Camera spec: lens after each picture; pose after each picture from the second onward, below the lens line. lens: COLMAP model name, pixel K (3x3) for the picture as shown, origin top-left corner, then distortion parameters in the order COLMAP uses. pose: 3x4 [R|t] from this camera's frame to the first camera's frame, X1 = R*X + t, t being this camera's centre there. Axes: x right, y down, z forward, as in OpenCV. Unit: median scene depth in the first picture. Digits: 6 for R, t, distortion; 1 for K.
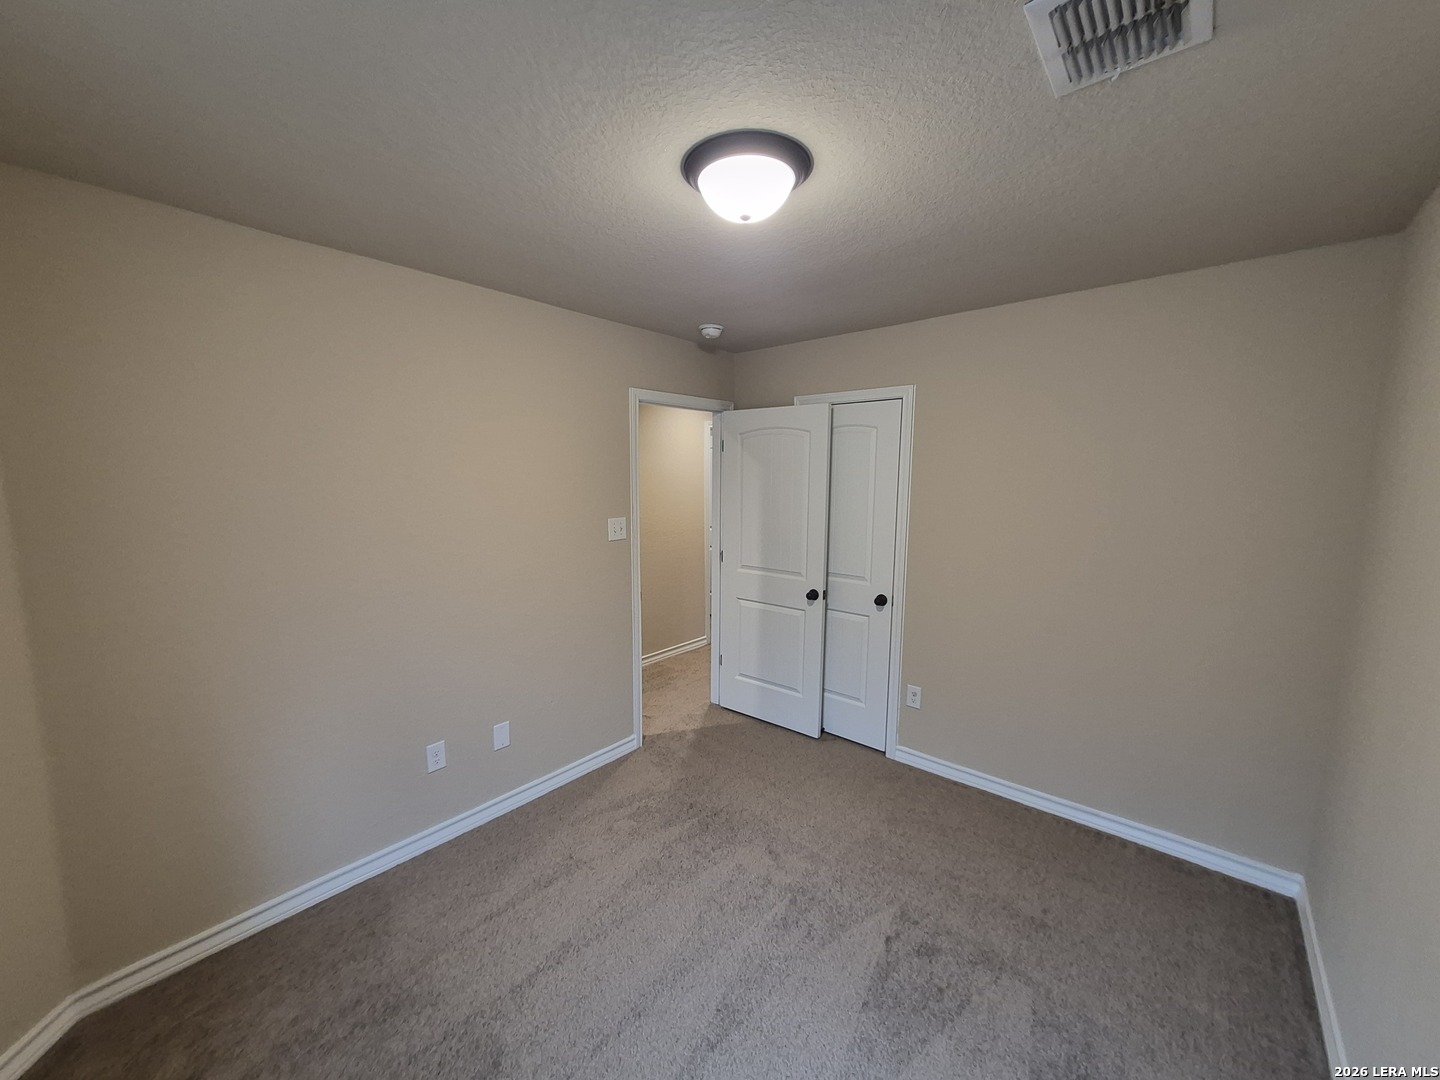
lens RADIAL K [[564.5, 0, 708.5], [0, 564.5, 548.2], [0, 0, 1]] dist [0.006712, -0.000214]
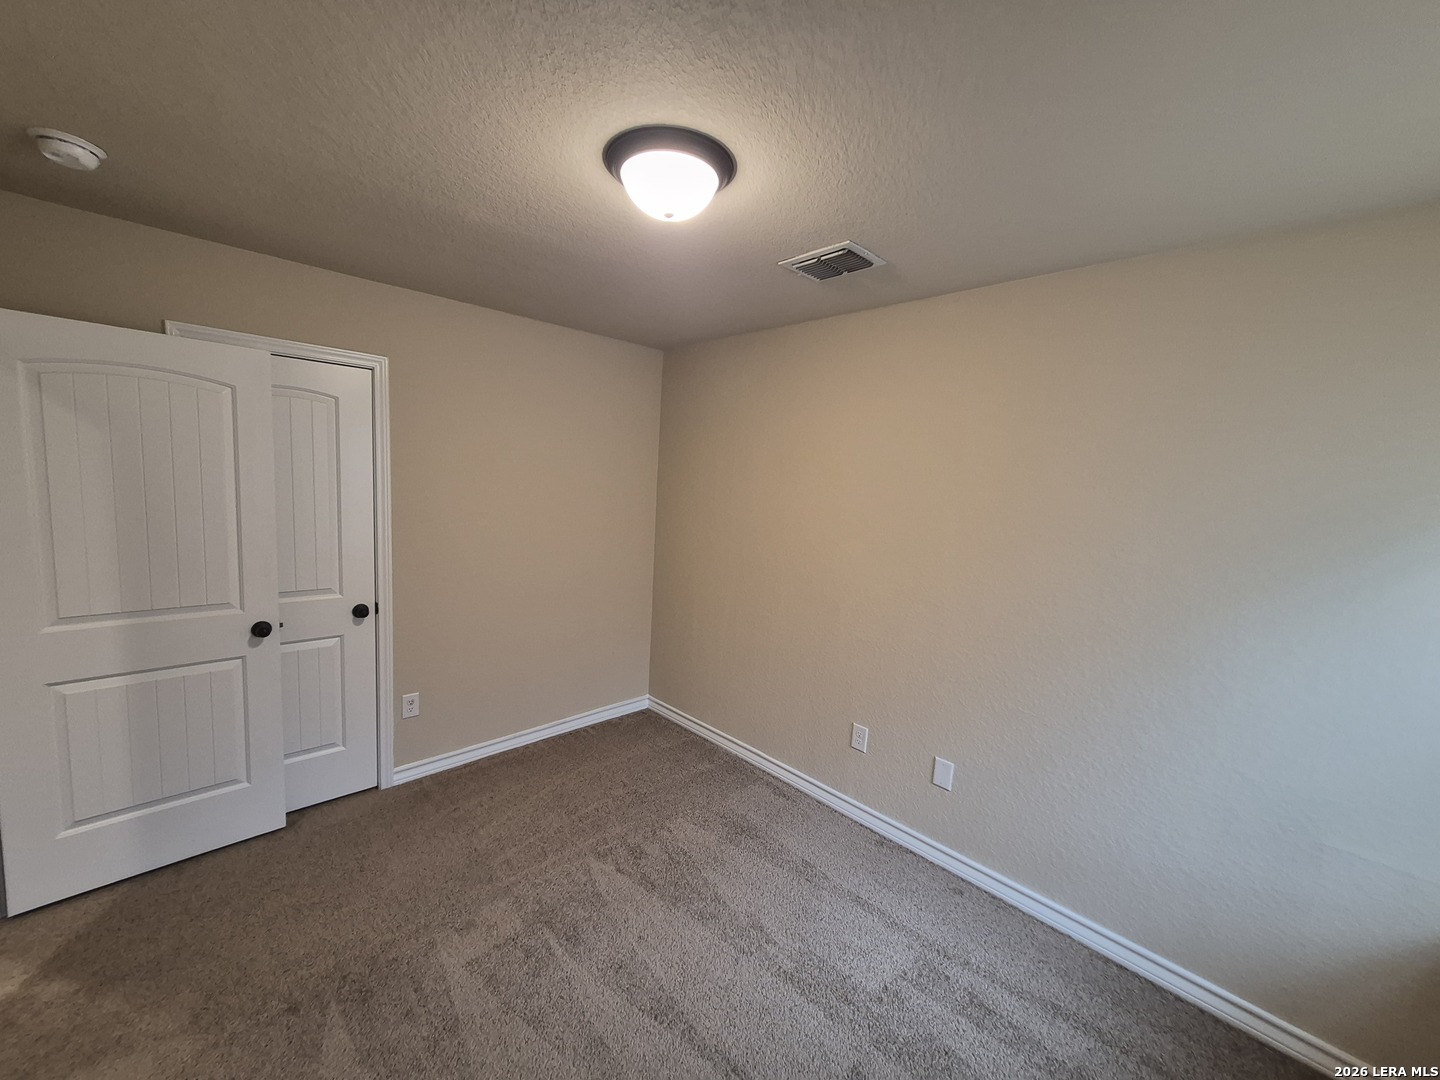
lens RADIAL K [[564.5, 0, 708.5], [0, 564.5, 548.2], [0, 0, 1]] dist [0.006712, -0.000214]
pose [[0.087255, -0.120165, 0.988912, -0.465814], [0.078753, 0.990423, 0.113400, -0.053794], [-0.993068, 0.067985, 0.095883, 0.416266]]
